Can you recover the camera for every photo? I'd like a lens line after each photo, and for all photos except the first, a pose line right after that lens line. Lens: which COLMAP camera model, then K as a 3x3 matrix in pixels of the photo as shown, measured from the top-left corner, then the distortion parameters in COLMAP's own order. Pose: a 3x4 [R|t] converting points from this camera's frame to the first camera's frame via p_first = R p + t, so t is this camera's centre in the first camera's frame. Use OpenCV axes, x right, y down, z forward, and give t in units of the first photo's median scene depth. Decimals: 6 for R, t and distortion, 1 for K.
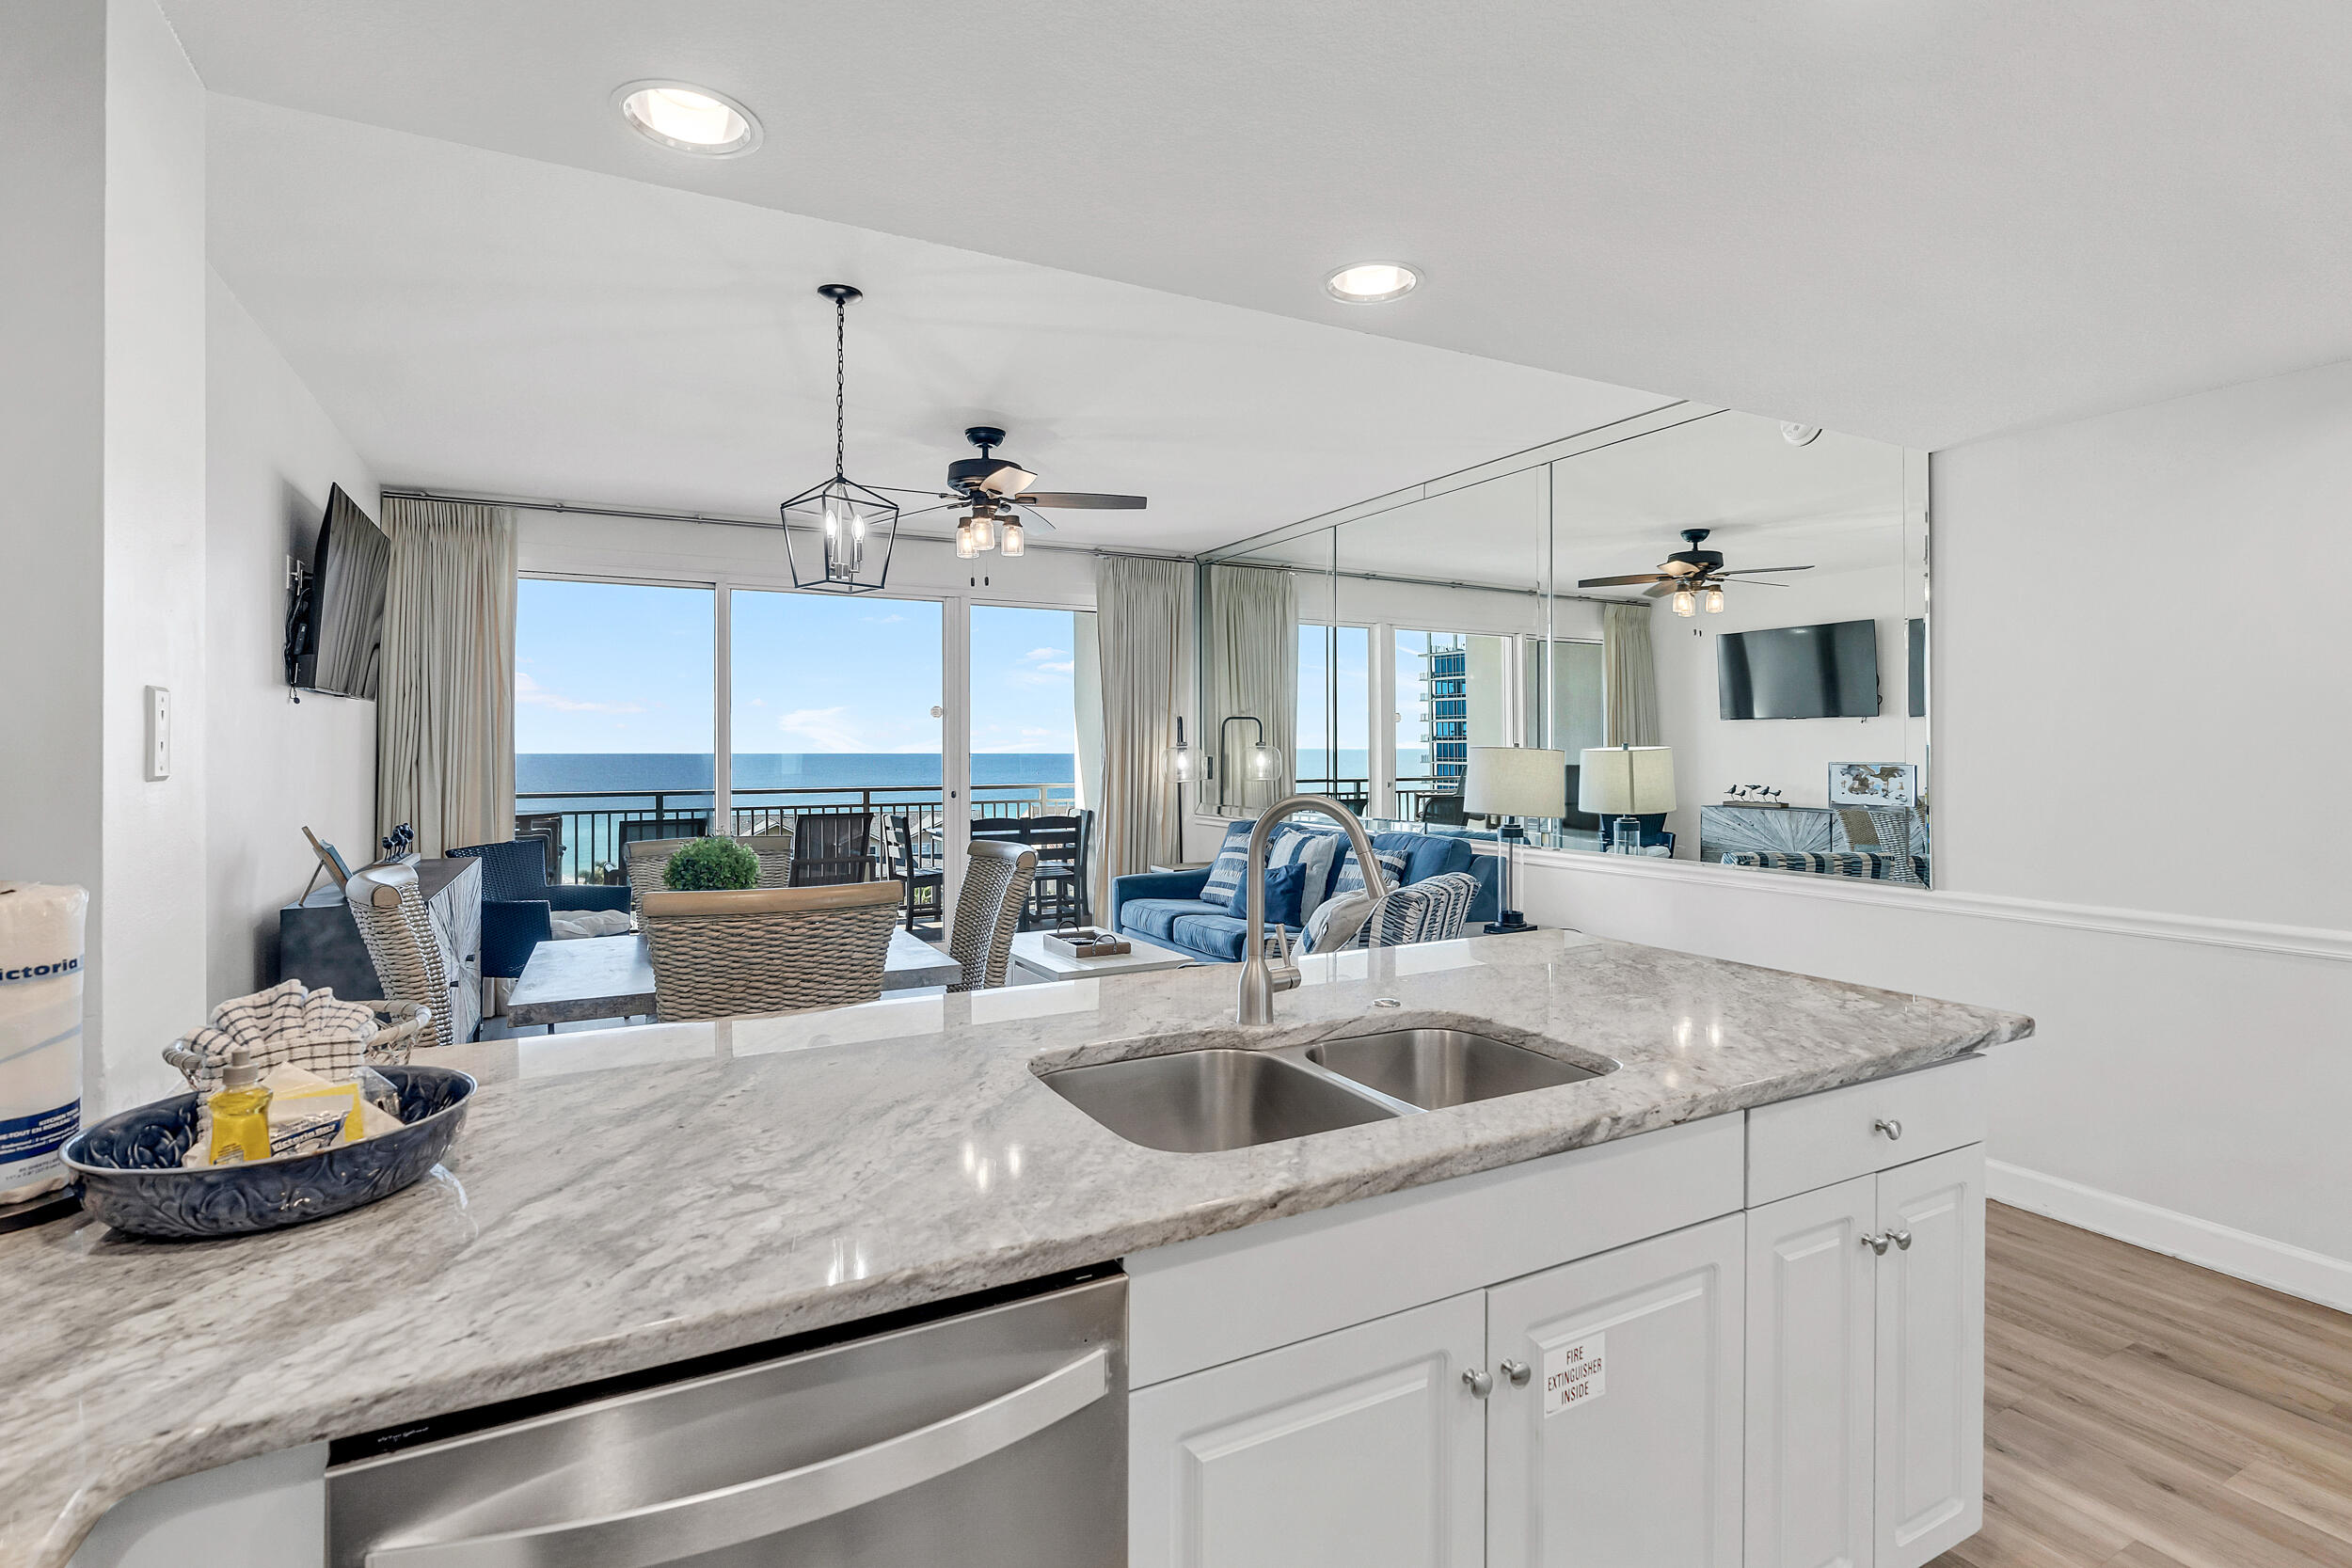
lens RADIAL K [[1124.1, 0, 1177.6], [0, 1124.1, 746.7], [0, 0, 1]] dist [-0.007218, 0.000954]
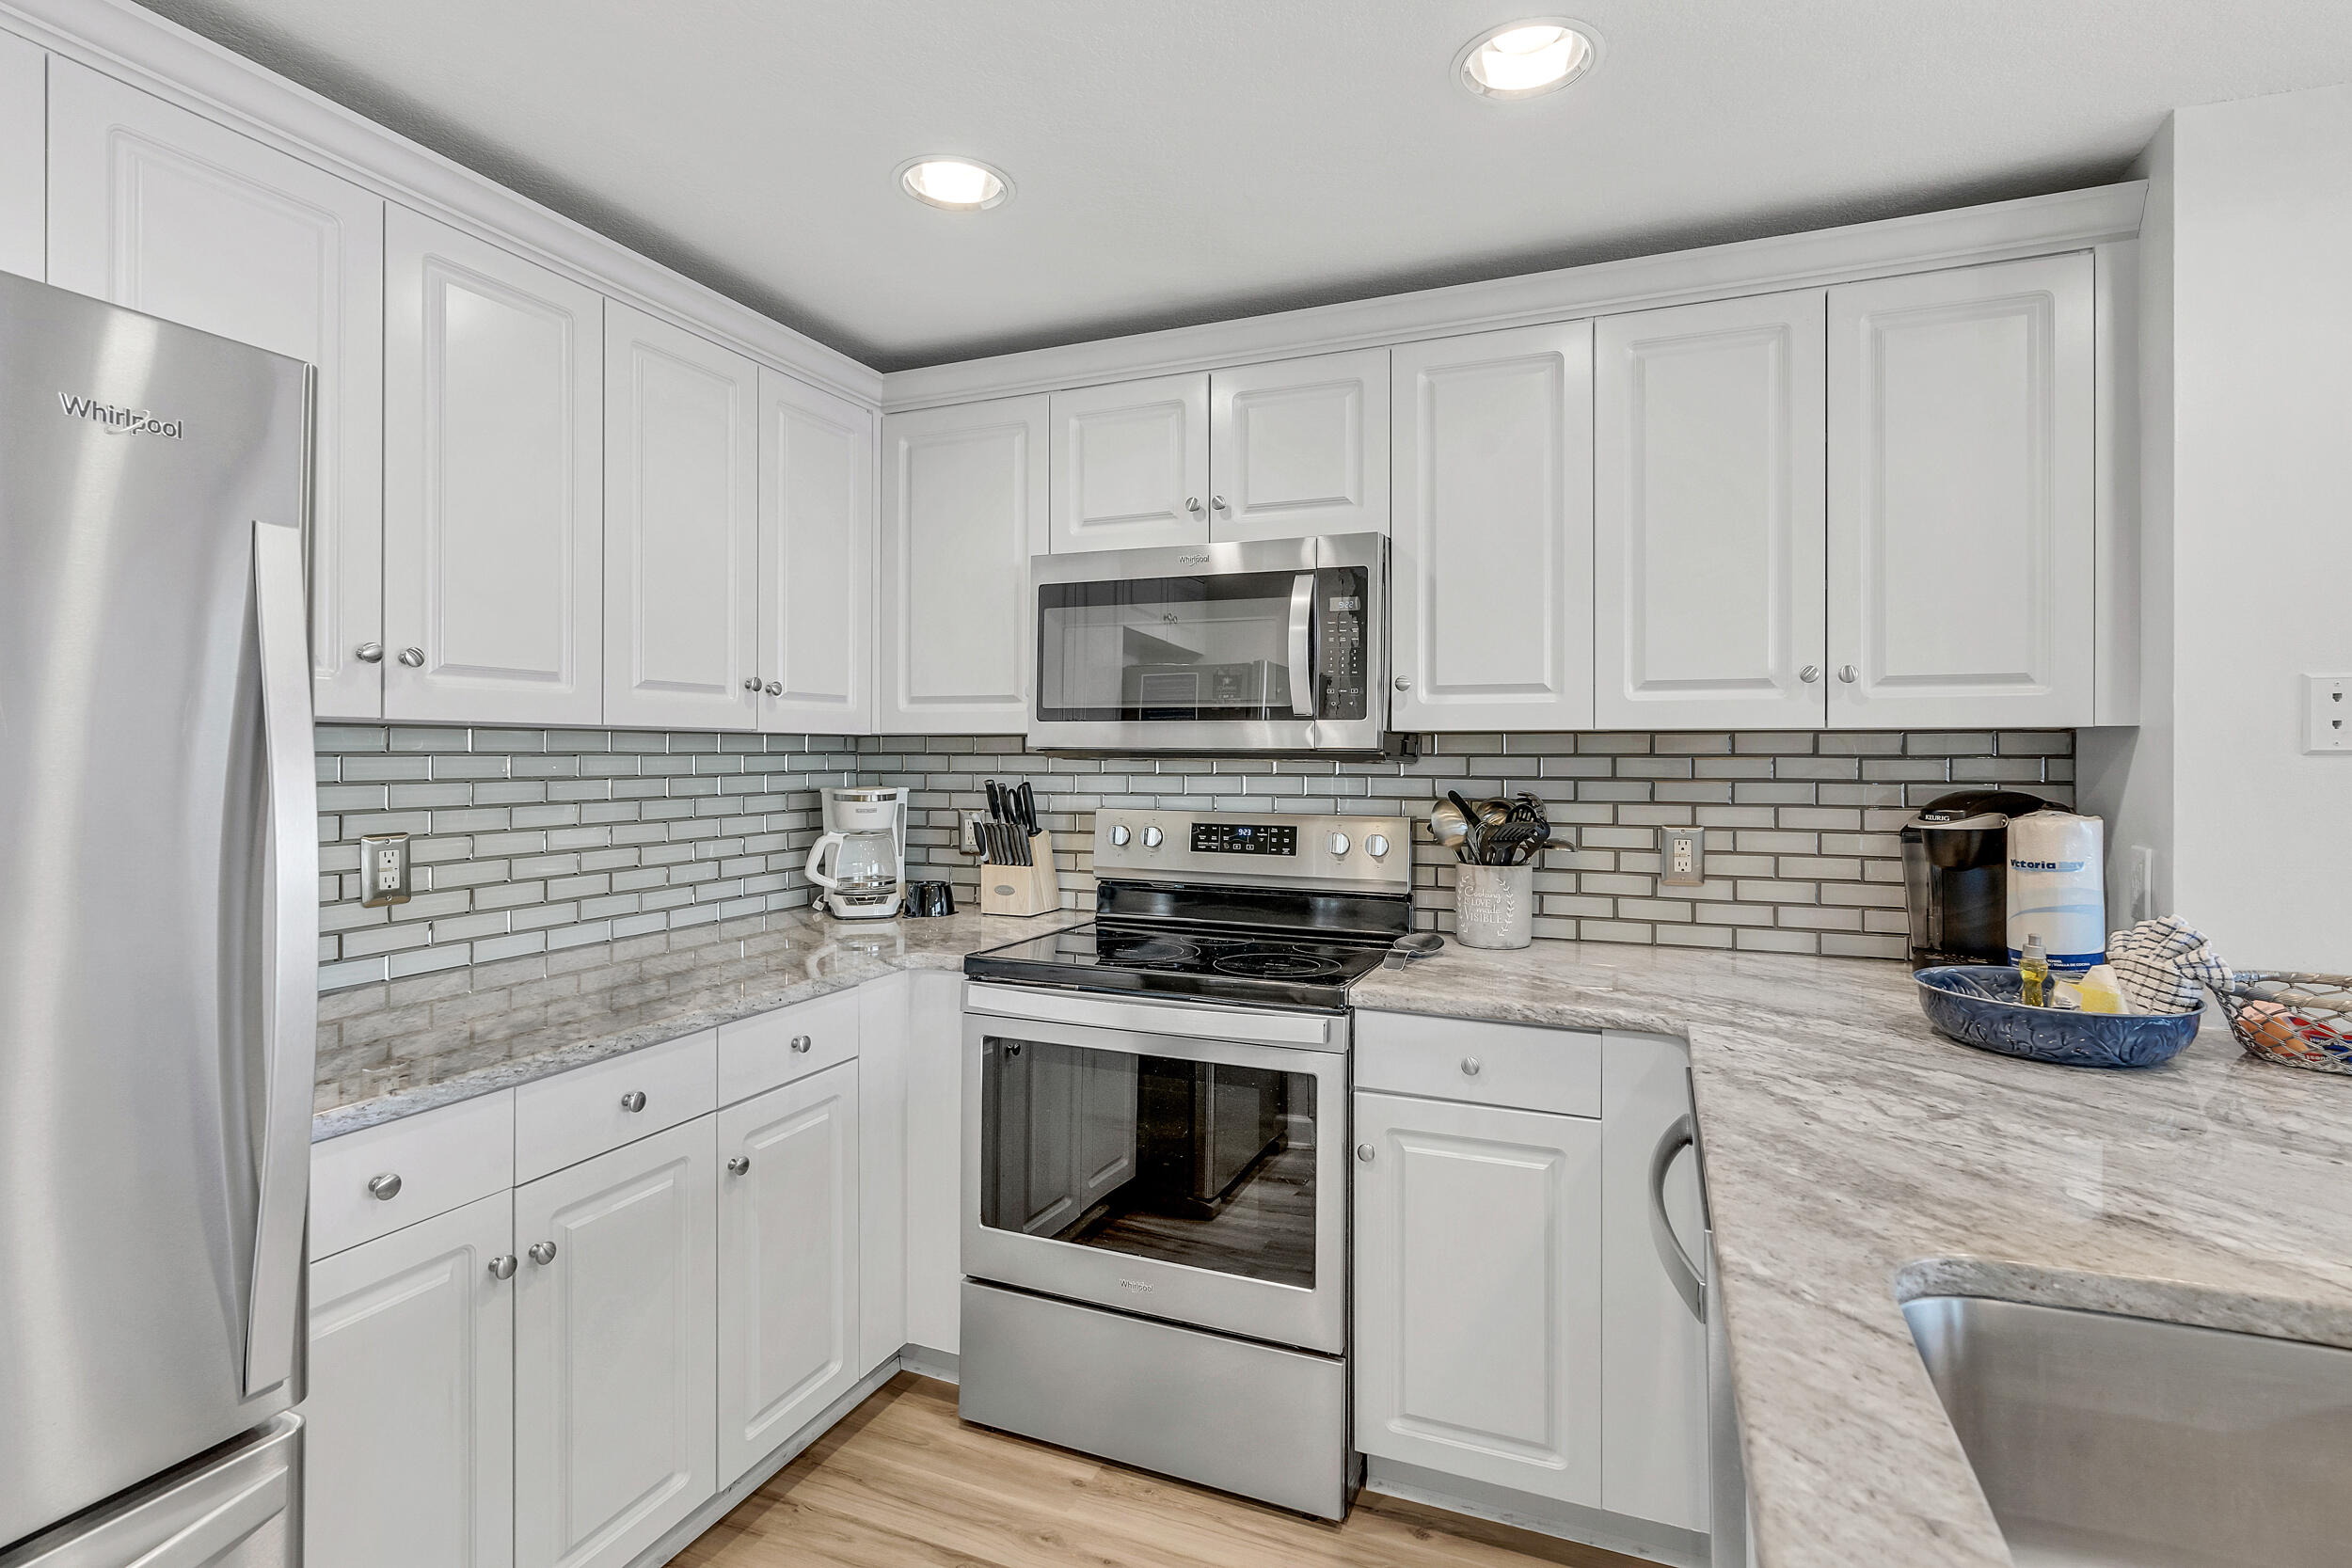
lens RADIAL K [[1124.1, 0, 1185.9], [0, 1124.1, 748.1], [0, 0, 1]] dist [-0.007218, 0.000954]
pose [[-0.772640, -0.000162, -0.634845, 0.175336], [0.001794, 0.999995, -0.002439, 0.005663], [0.634842, -0.003024, -0.772636, 0.267690]]
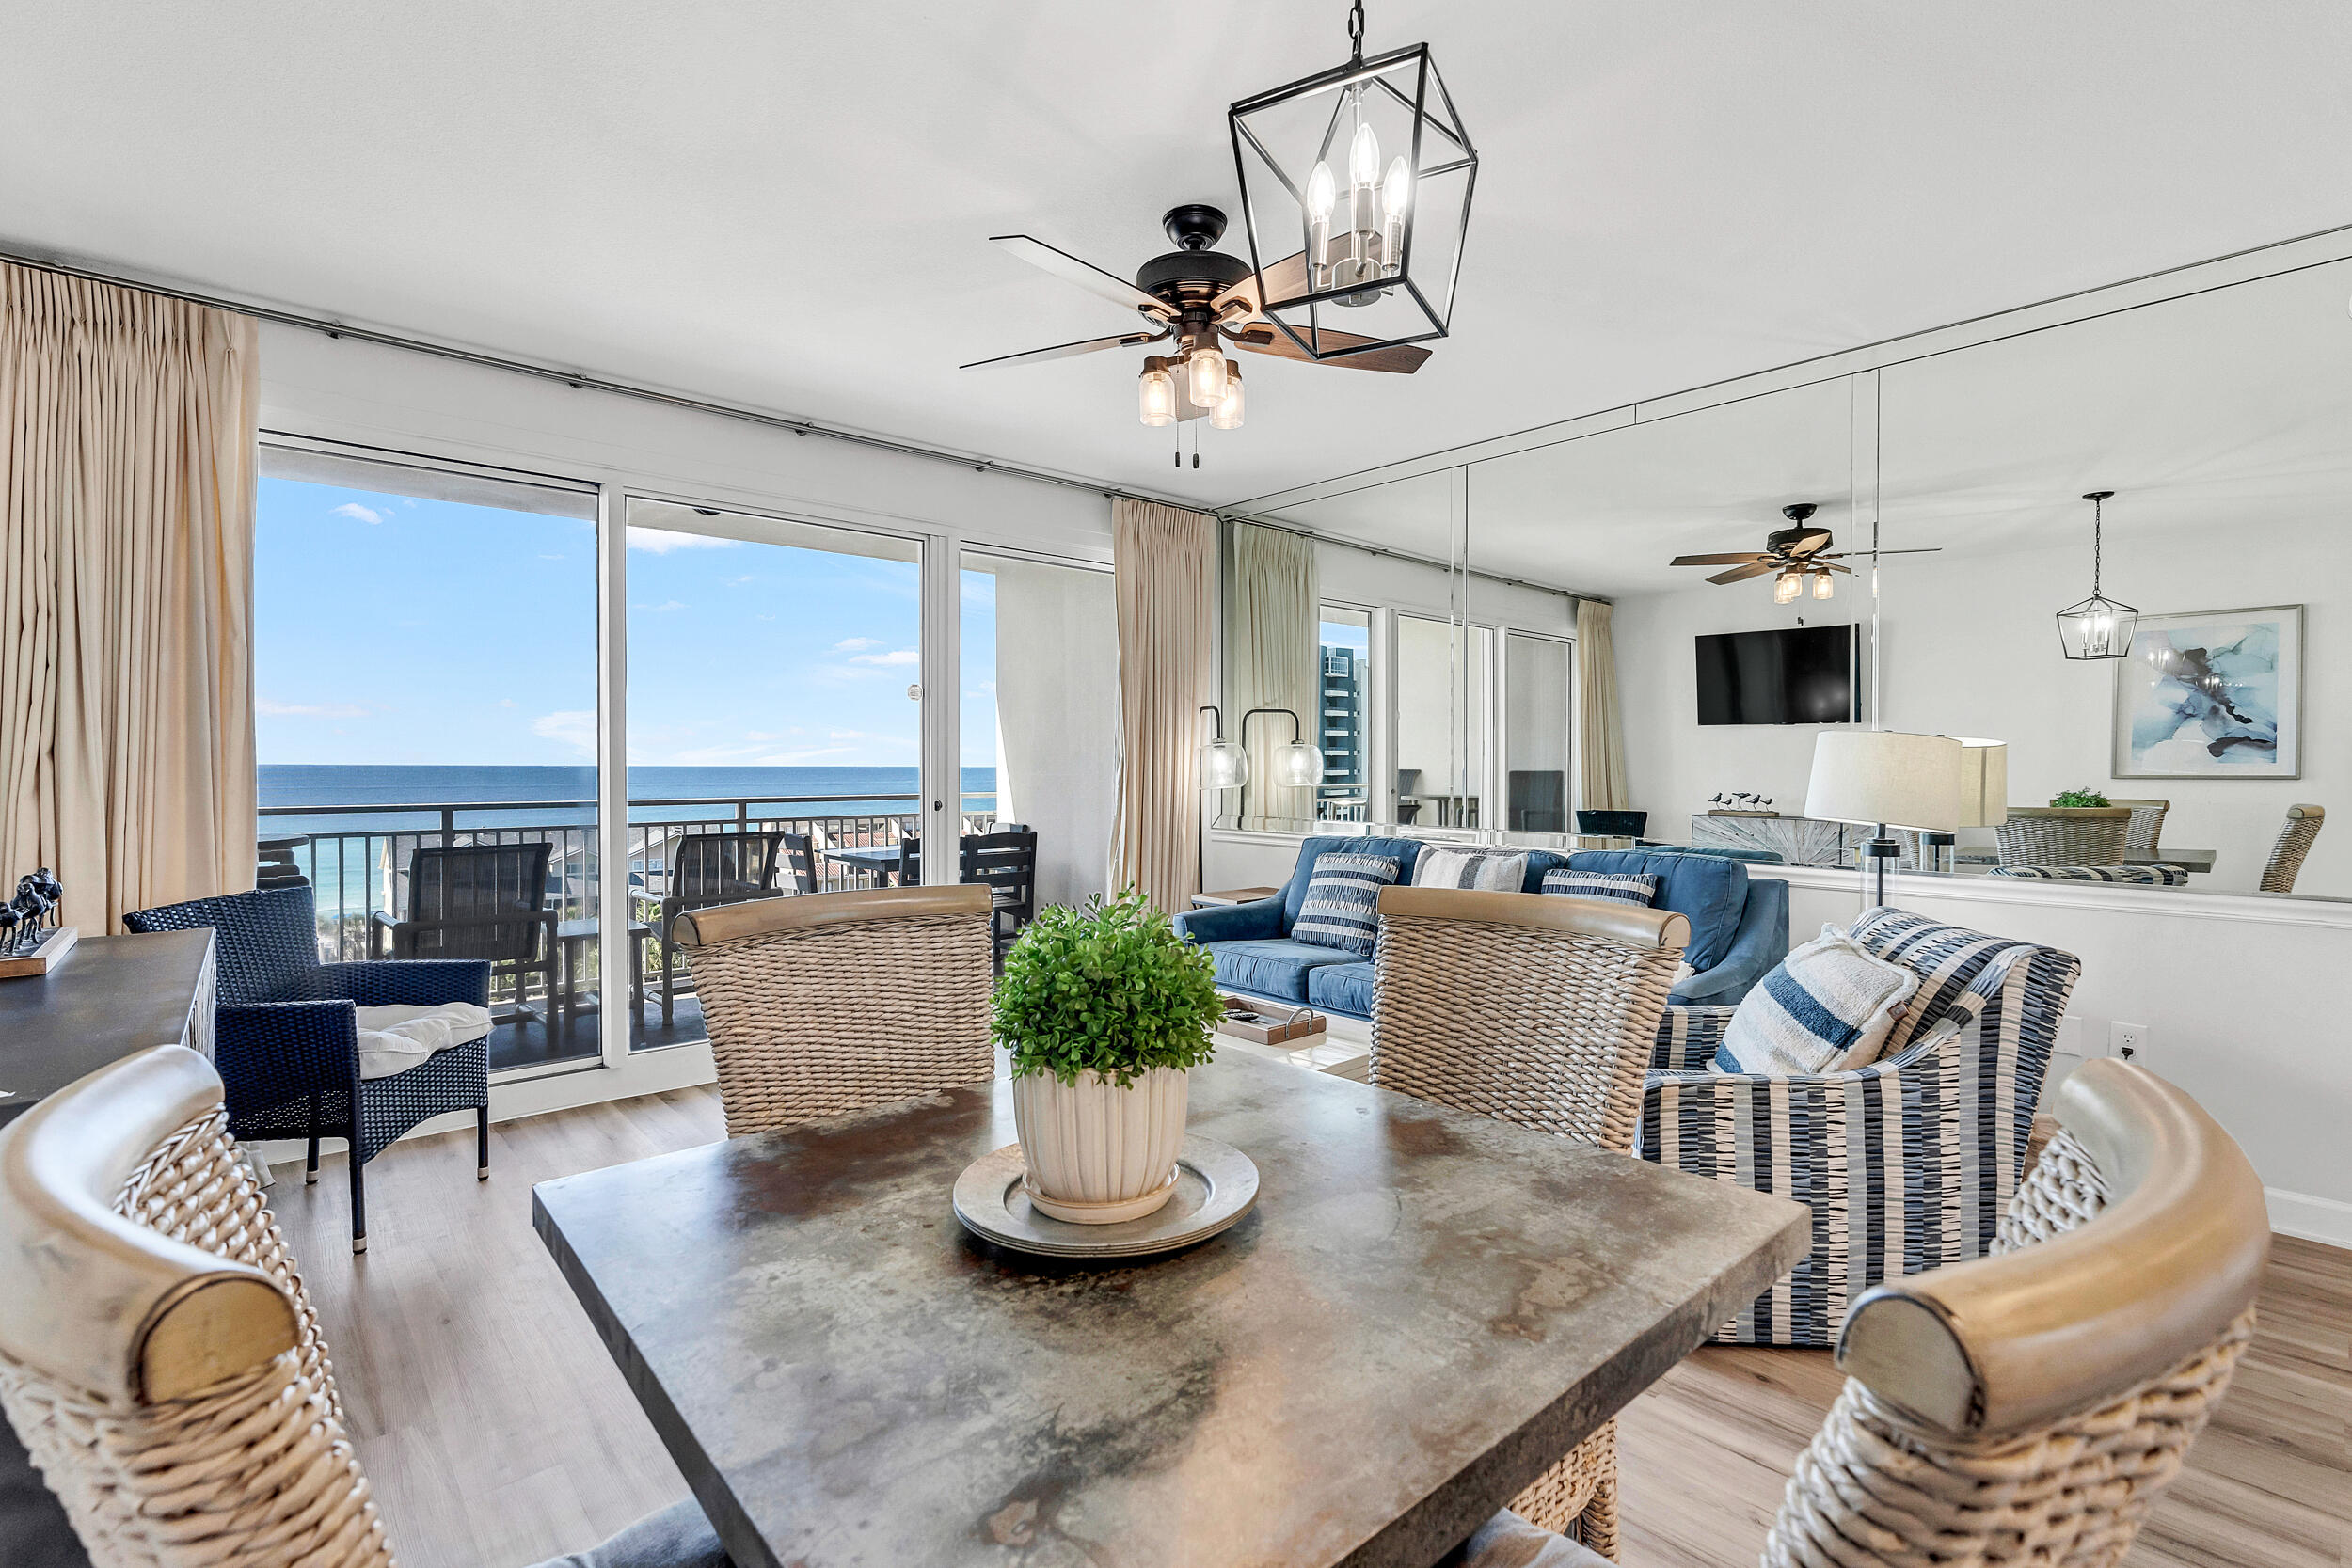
lens RADIAL K [[1063.5, 0, 1180.9], [0, 1063.5, 789.7], [0, 0, 1]] dist [-0.011725, 0.003515]
pose [[0.968098, -0.001962, 0.250566, -0.261511], [-0.004581, 0.999664, 0.025526, 0.015768], [-0.250531, -0.025860, 0.967763, 0.343728]]
